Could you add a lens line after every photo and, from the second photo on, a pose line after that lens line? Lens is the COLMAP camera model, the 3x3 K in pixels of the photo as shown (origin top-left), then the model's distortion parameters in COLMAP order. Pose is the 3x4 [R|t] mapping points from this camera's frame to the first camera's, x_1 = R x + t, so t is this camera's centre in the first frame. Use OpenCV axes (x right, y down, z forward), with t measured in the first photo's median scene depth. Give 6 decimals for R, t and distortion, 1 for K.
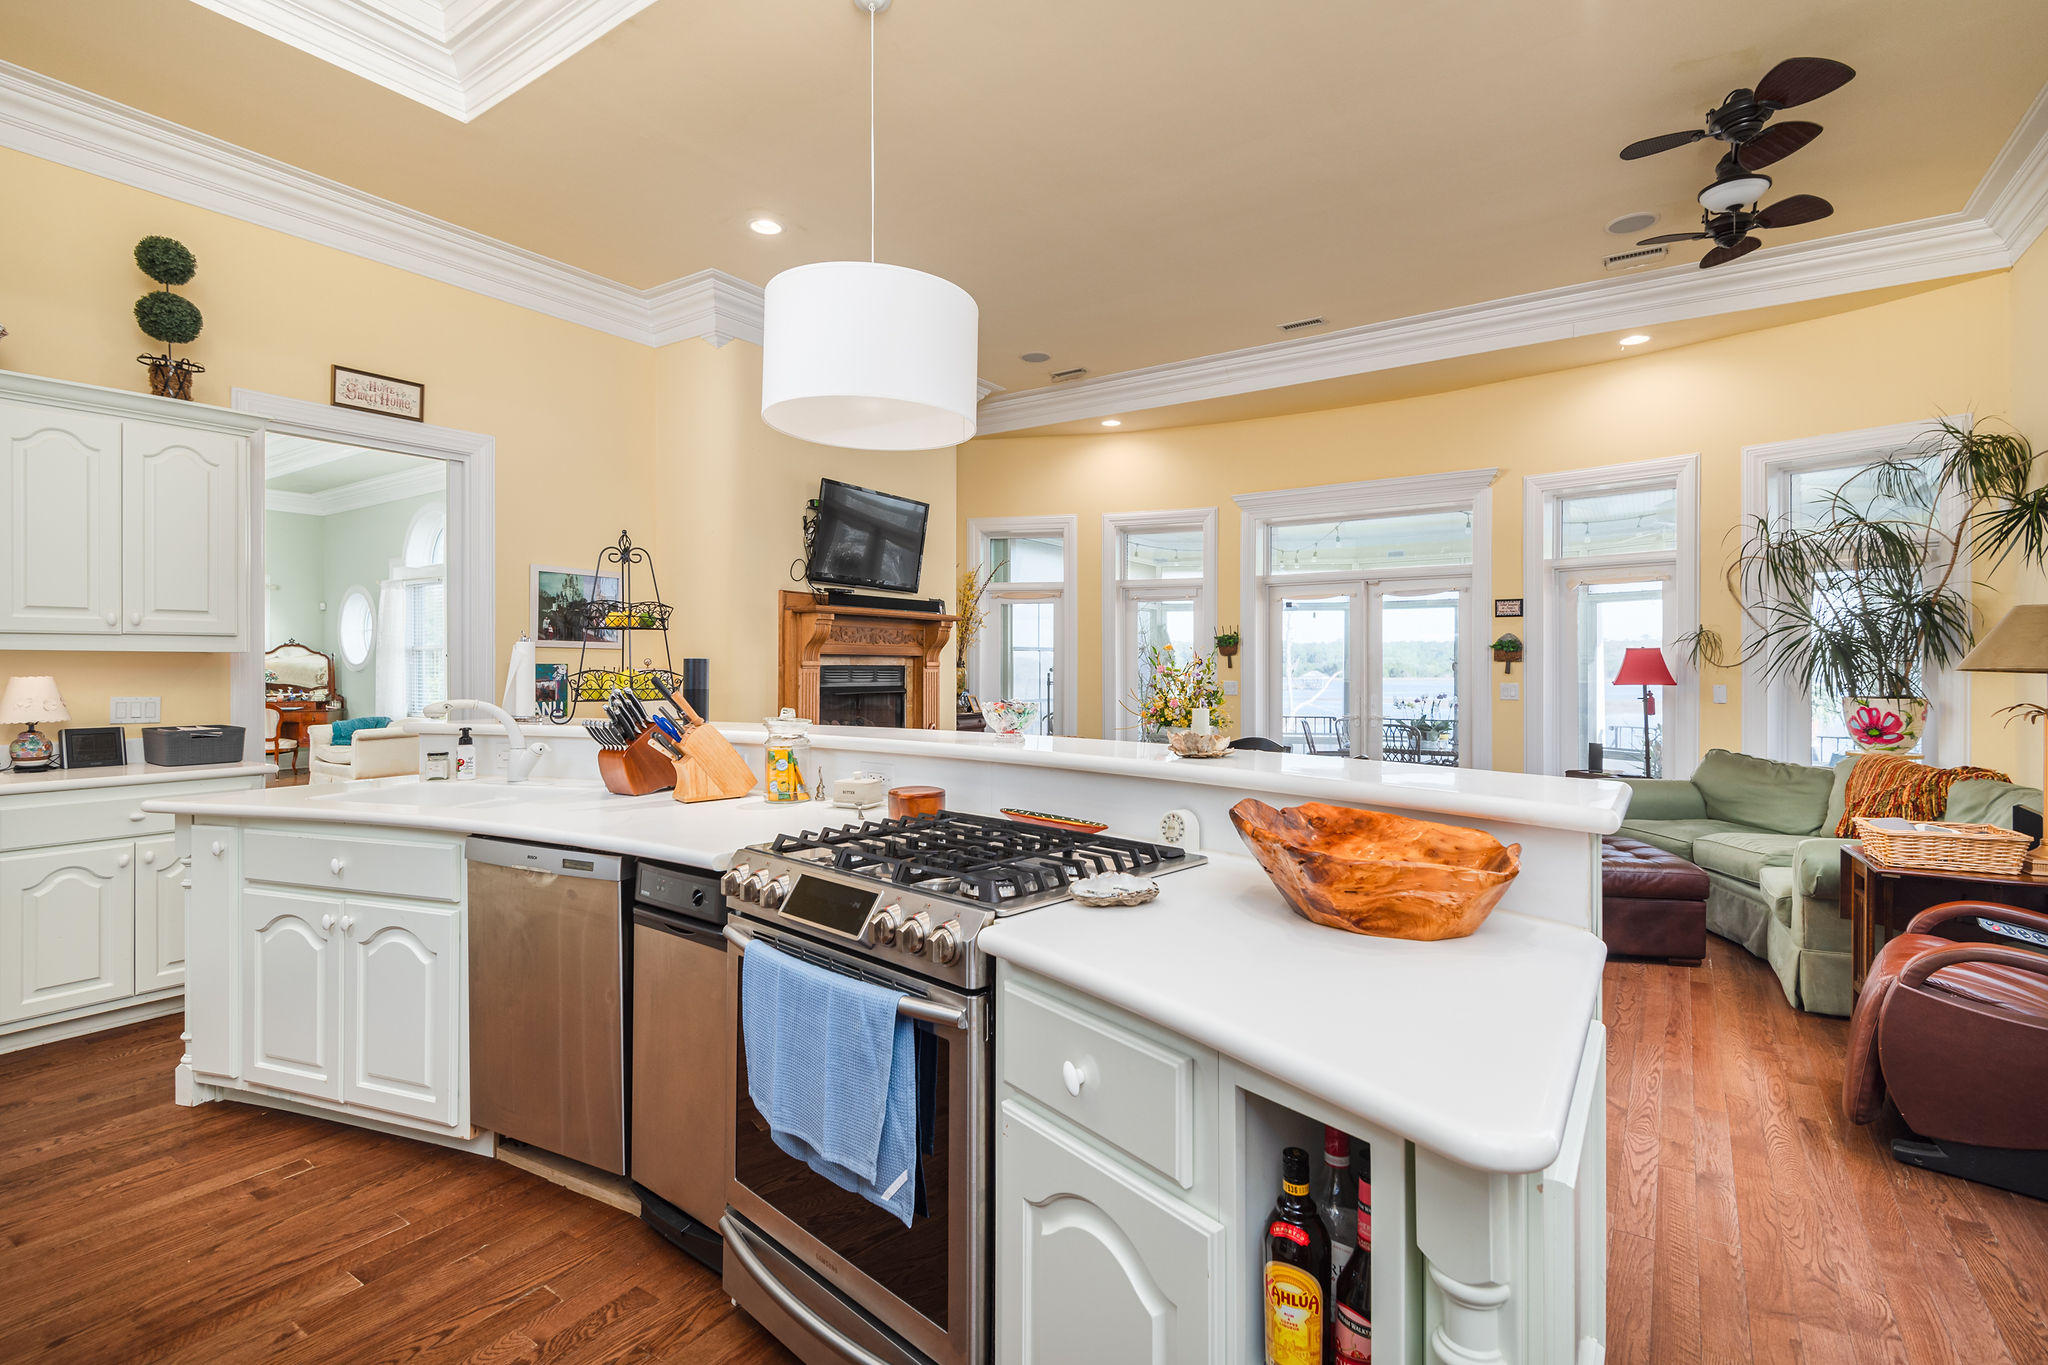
lens RADIAL K [[930.2, 0, 1025.3], [0, 930.2, 666.4], [0, 0, 1]] dist [0.002831, -0.000190]
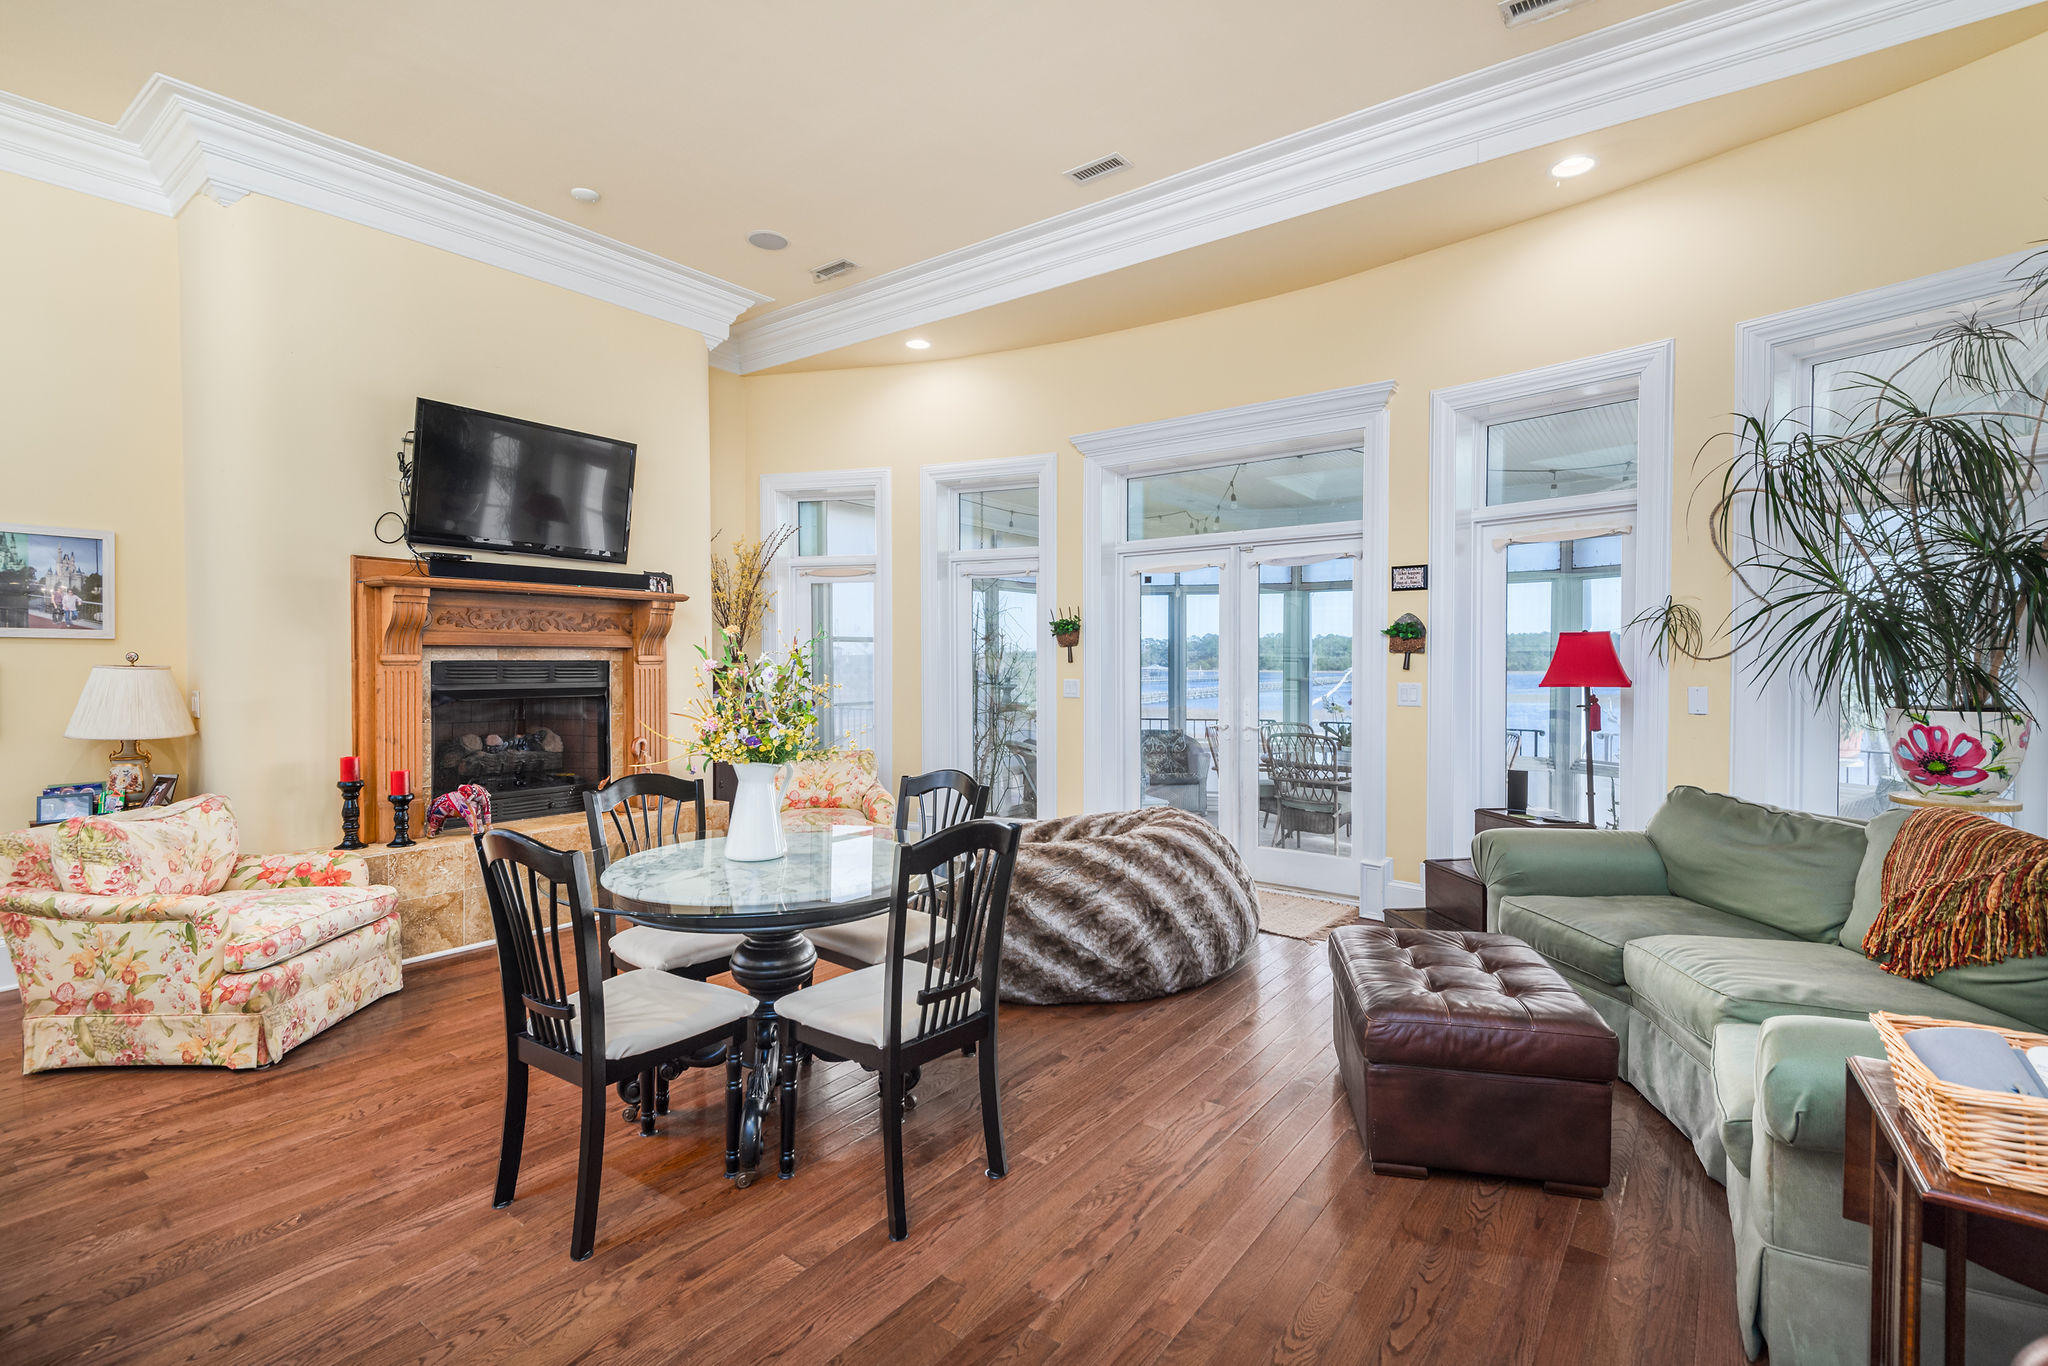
lens RADIAL K [[930.2, 0, 1024.3], [0, 930.2, 680.1], [0, 0, 1]] dist [0.002831, -0.000190]
pose [[0.999131, -0.001914, -0.041640, 0.330574], [0.002784, 0.999779, 0.020841, 0.000316], [0.041591, -0.020938, 0.998915, 0.357284]]
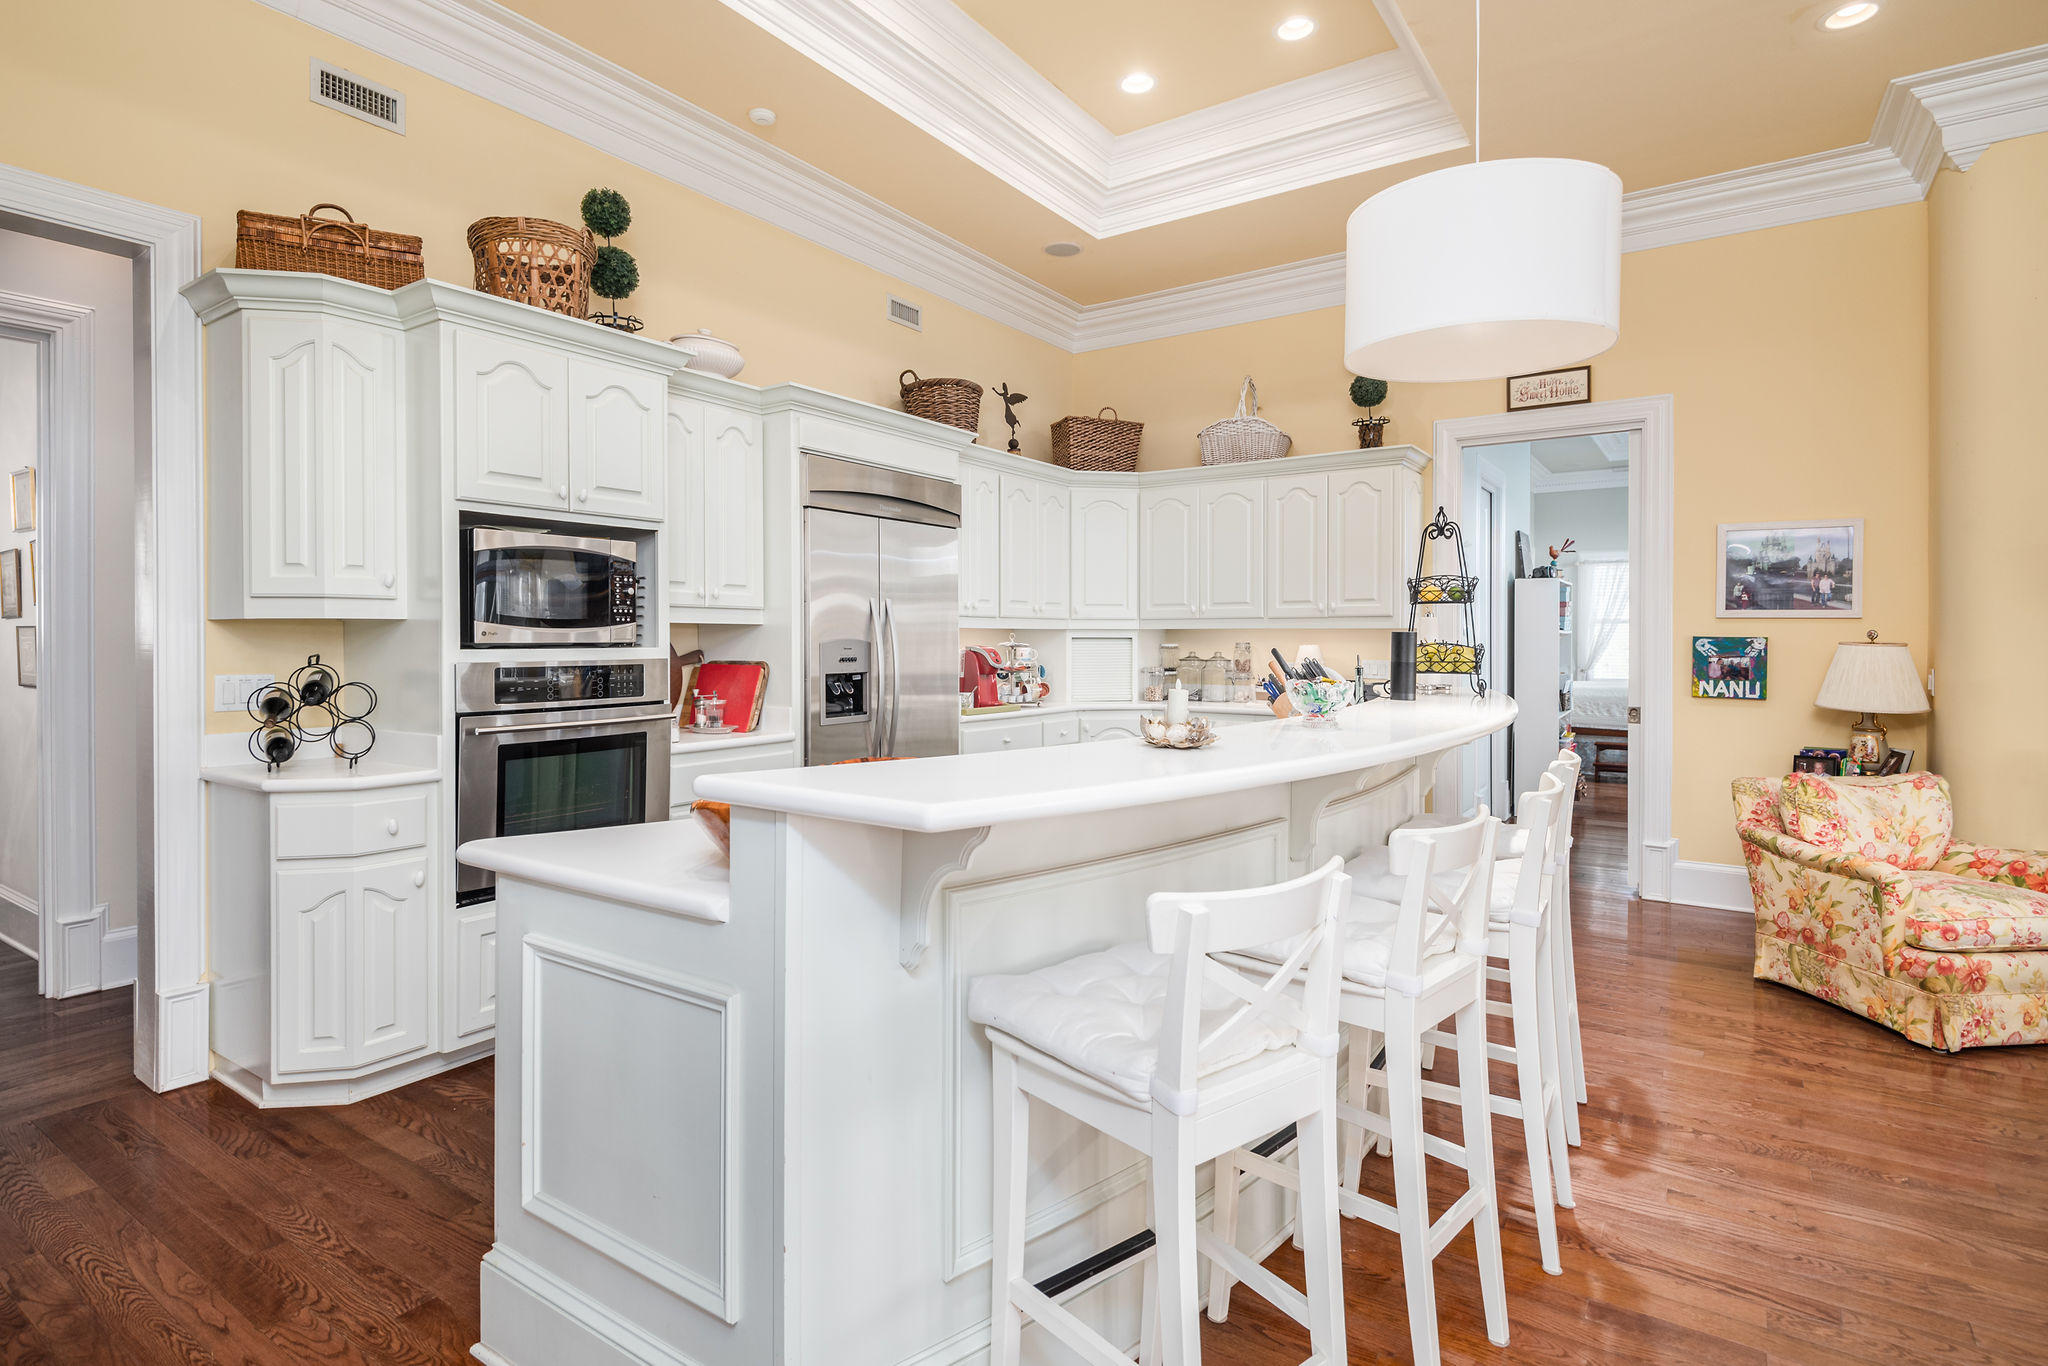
lens RADIAL K [[1043.3, 0, 1006.7], [0, 1043.3, 641.2], [0, 0, 1]] dist [0.001494, 0.000054]
pose [[-0.006358, 0.001695, -0.999978, 0.482272], [-0.000257, 0.999999, 0.001697, -0.000271], [0.999980, 0.000268, -0.006358, 0.343972]]
